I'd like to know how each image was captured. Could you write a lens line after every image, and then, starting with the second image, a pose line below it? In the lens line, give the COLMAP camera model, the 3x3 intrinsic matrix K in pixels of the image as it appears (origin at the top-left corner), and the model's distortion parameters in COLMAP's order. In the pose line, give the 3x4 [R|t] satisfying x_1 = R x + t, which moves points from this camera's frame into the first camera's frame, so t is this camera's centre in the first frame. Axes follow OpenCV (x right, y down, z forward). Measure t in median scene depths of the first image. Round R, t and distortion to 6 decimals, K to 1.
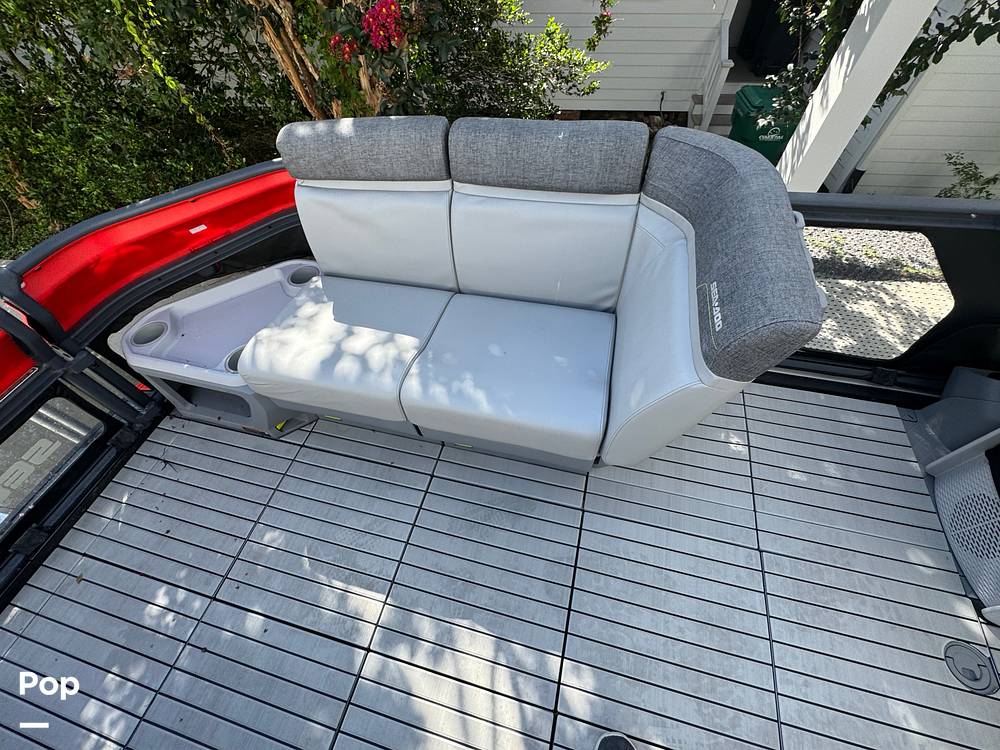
lens RADIAL K [[411.7, 0, 500.8], [0, 411.7, 372.9], [0, 0, 1]] dist [-0.002321, 0.000099]
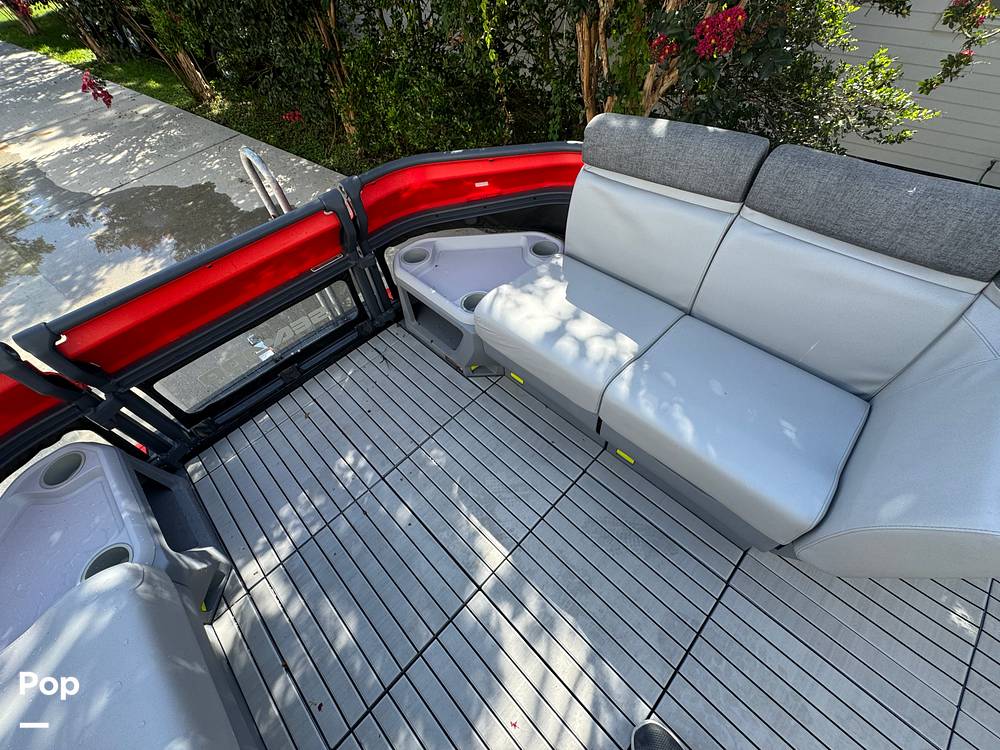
lens RADIAL K [[401.6, 0, 499.7], [0, 401.6, 373.6], [0, 0, 1]] dist [-0.001708, 0.000090]
pose [[0.864494, 0.397548, -0.307582, -0.141479], [-0.393697, 0.915979, 0.077365, 0.034007], [0.312495, 0.054213, 0.948371, -0.028876]]
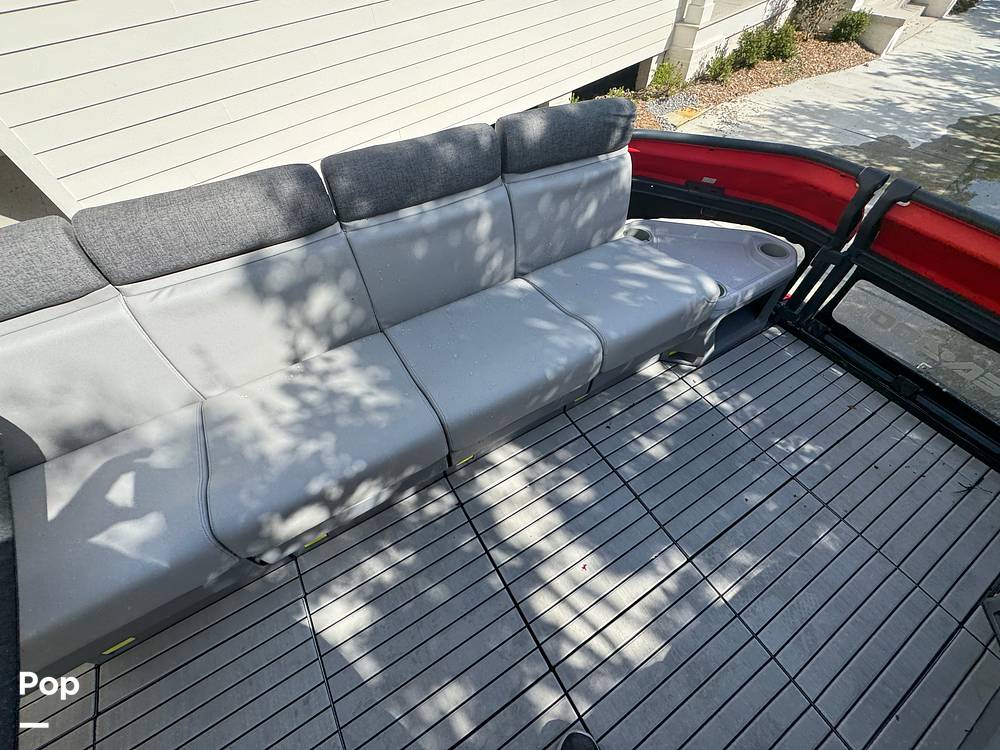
lens RADIAL K [[402.2, 0, 498.1], [0, 402.2, 374.2], [0, 0, 1]] dist [-0.003810, 0.000405]
pose [[-0.694038, 0.602580, -0.393965, 0.132333], [-0.544844, -0.081927, 0.834526, 0.071777], [0.470592, 0.793842, 0.385172, -0.053162]]
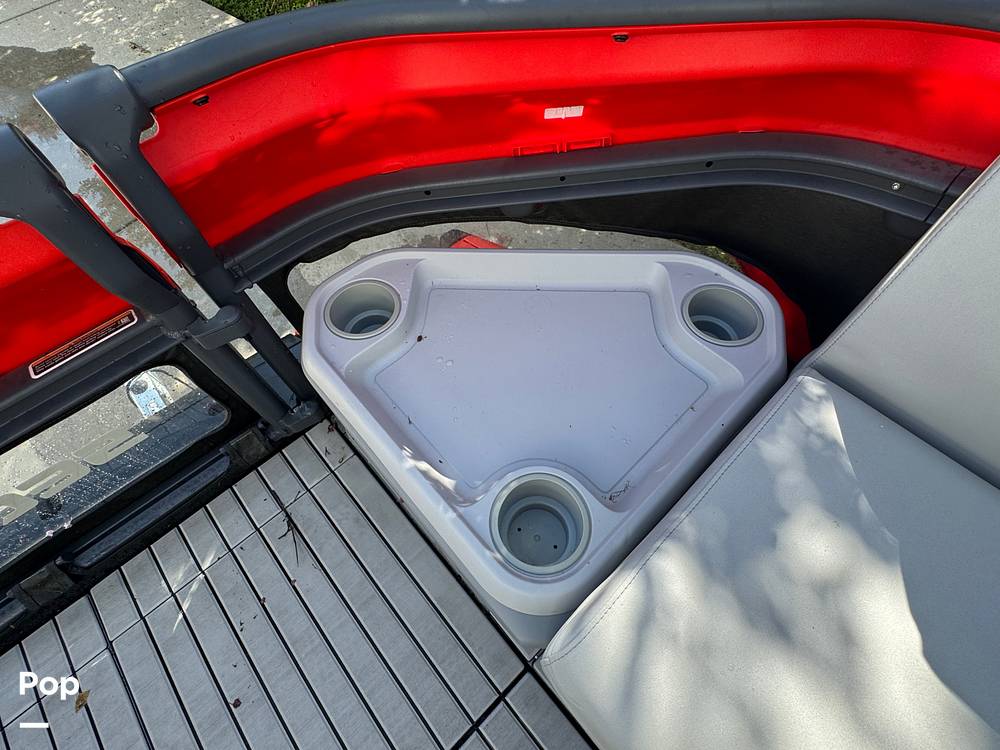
lens RADIAL K [[468.7, 0, 502.0], [0, 468.7, 373.0], [0, 0, 1]] dist [-0.002928, -0.000087]
pose [[0.841371, 0.483595, -0.241310, -0.589089], [-0.446588, 0.873558, 0.193535, -0.203384], [0.304391, -0.055068, 0.950954, 0.576924]]
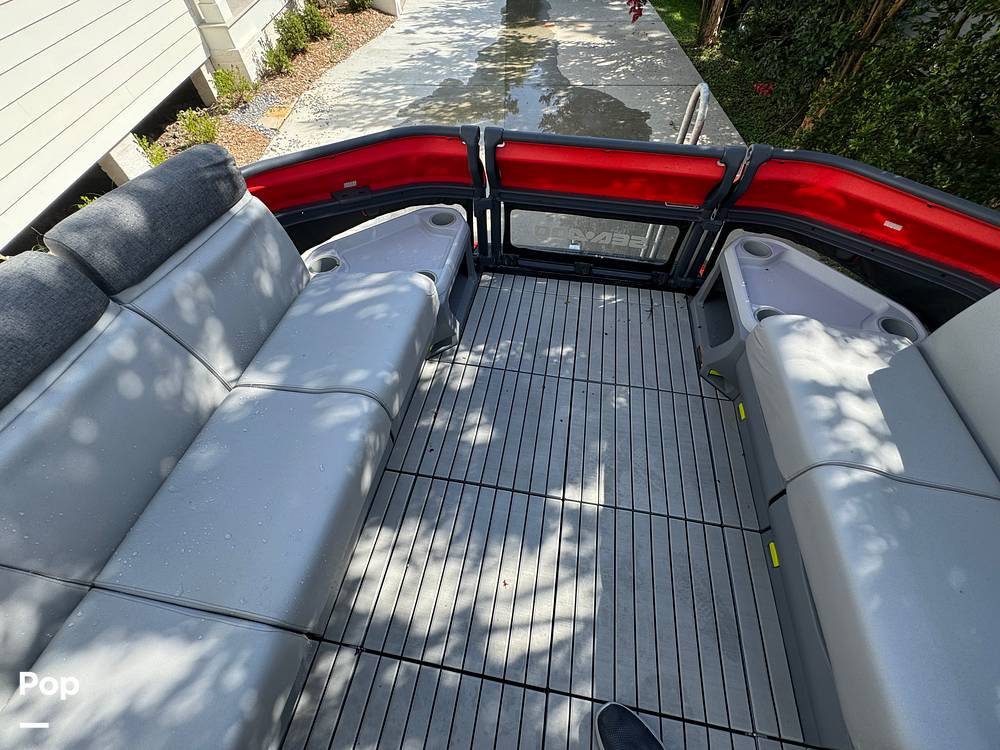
lens RADIAL K [[401.9, 0, 500.0], [0, 401.9, 375.0], [0, 0, 1]] dist [-0.001828, 0.000187]
pose [[0.079906, 0.830465, -0.551310, 0.013577], [-0.799642, 0.383618, 0.461963, 0.101258], [0.595137, 0.403937, 0.694728, -0.084382]]
